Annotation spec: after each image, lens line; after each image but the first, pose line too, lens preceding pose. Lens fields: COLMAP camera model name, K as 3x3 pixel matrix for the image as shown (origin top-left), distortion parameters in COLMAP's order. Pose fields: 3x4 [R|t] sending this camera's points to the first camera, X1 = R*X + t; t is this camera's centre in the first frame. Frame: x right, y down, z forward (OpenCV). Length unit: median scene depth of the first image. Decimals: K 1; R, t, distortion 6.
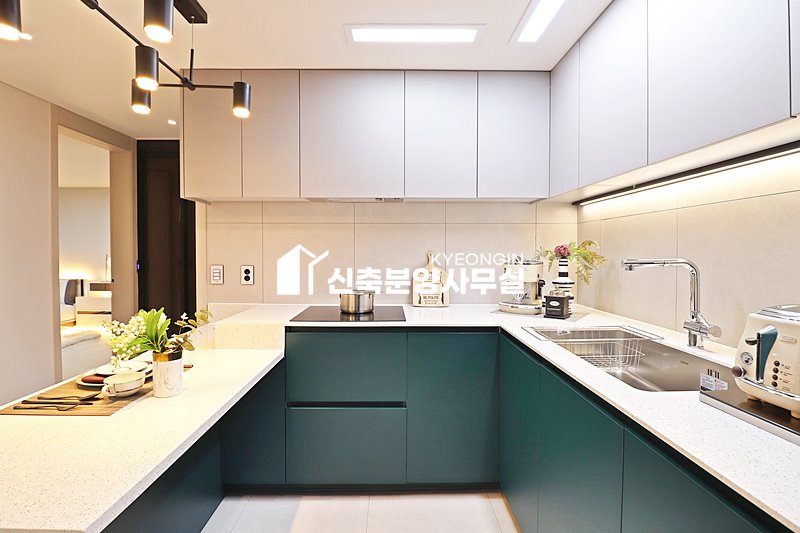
lens RADIAL K [[374.8, 0, 401.2], [0, 374.8, 259.8], [0, 0, 1]] dist [-0.001661, -0.013578]
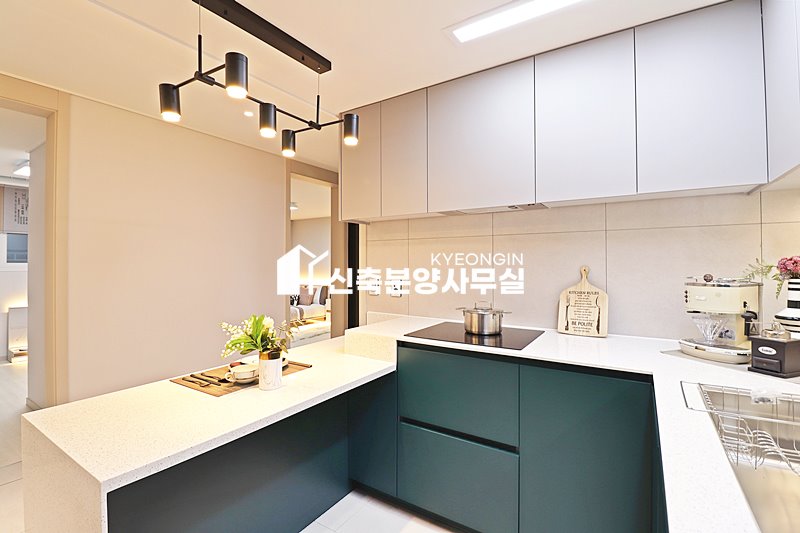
lens RADIAL K [[370.8, 0, 398.3], [0, 370.8, 259.7], [0, 0, 1]] dist [-0.002094, -0.012679]
pose [[0.829854, -0.008596, -0.557914, 0.219707], [-0.009600, 0.999513, -0.029679, -0.010123], [0.557897, 0.029985, 0.829368, 0.135592]]
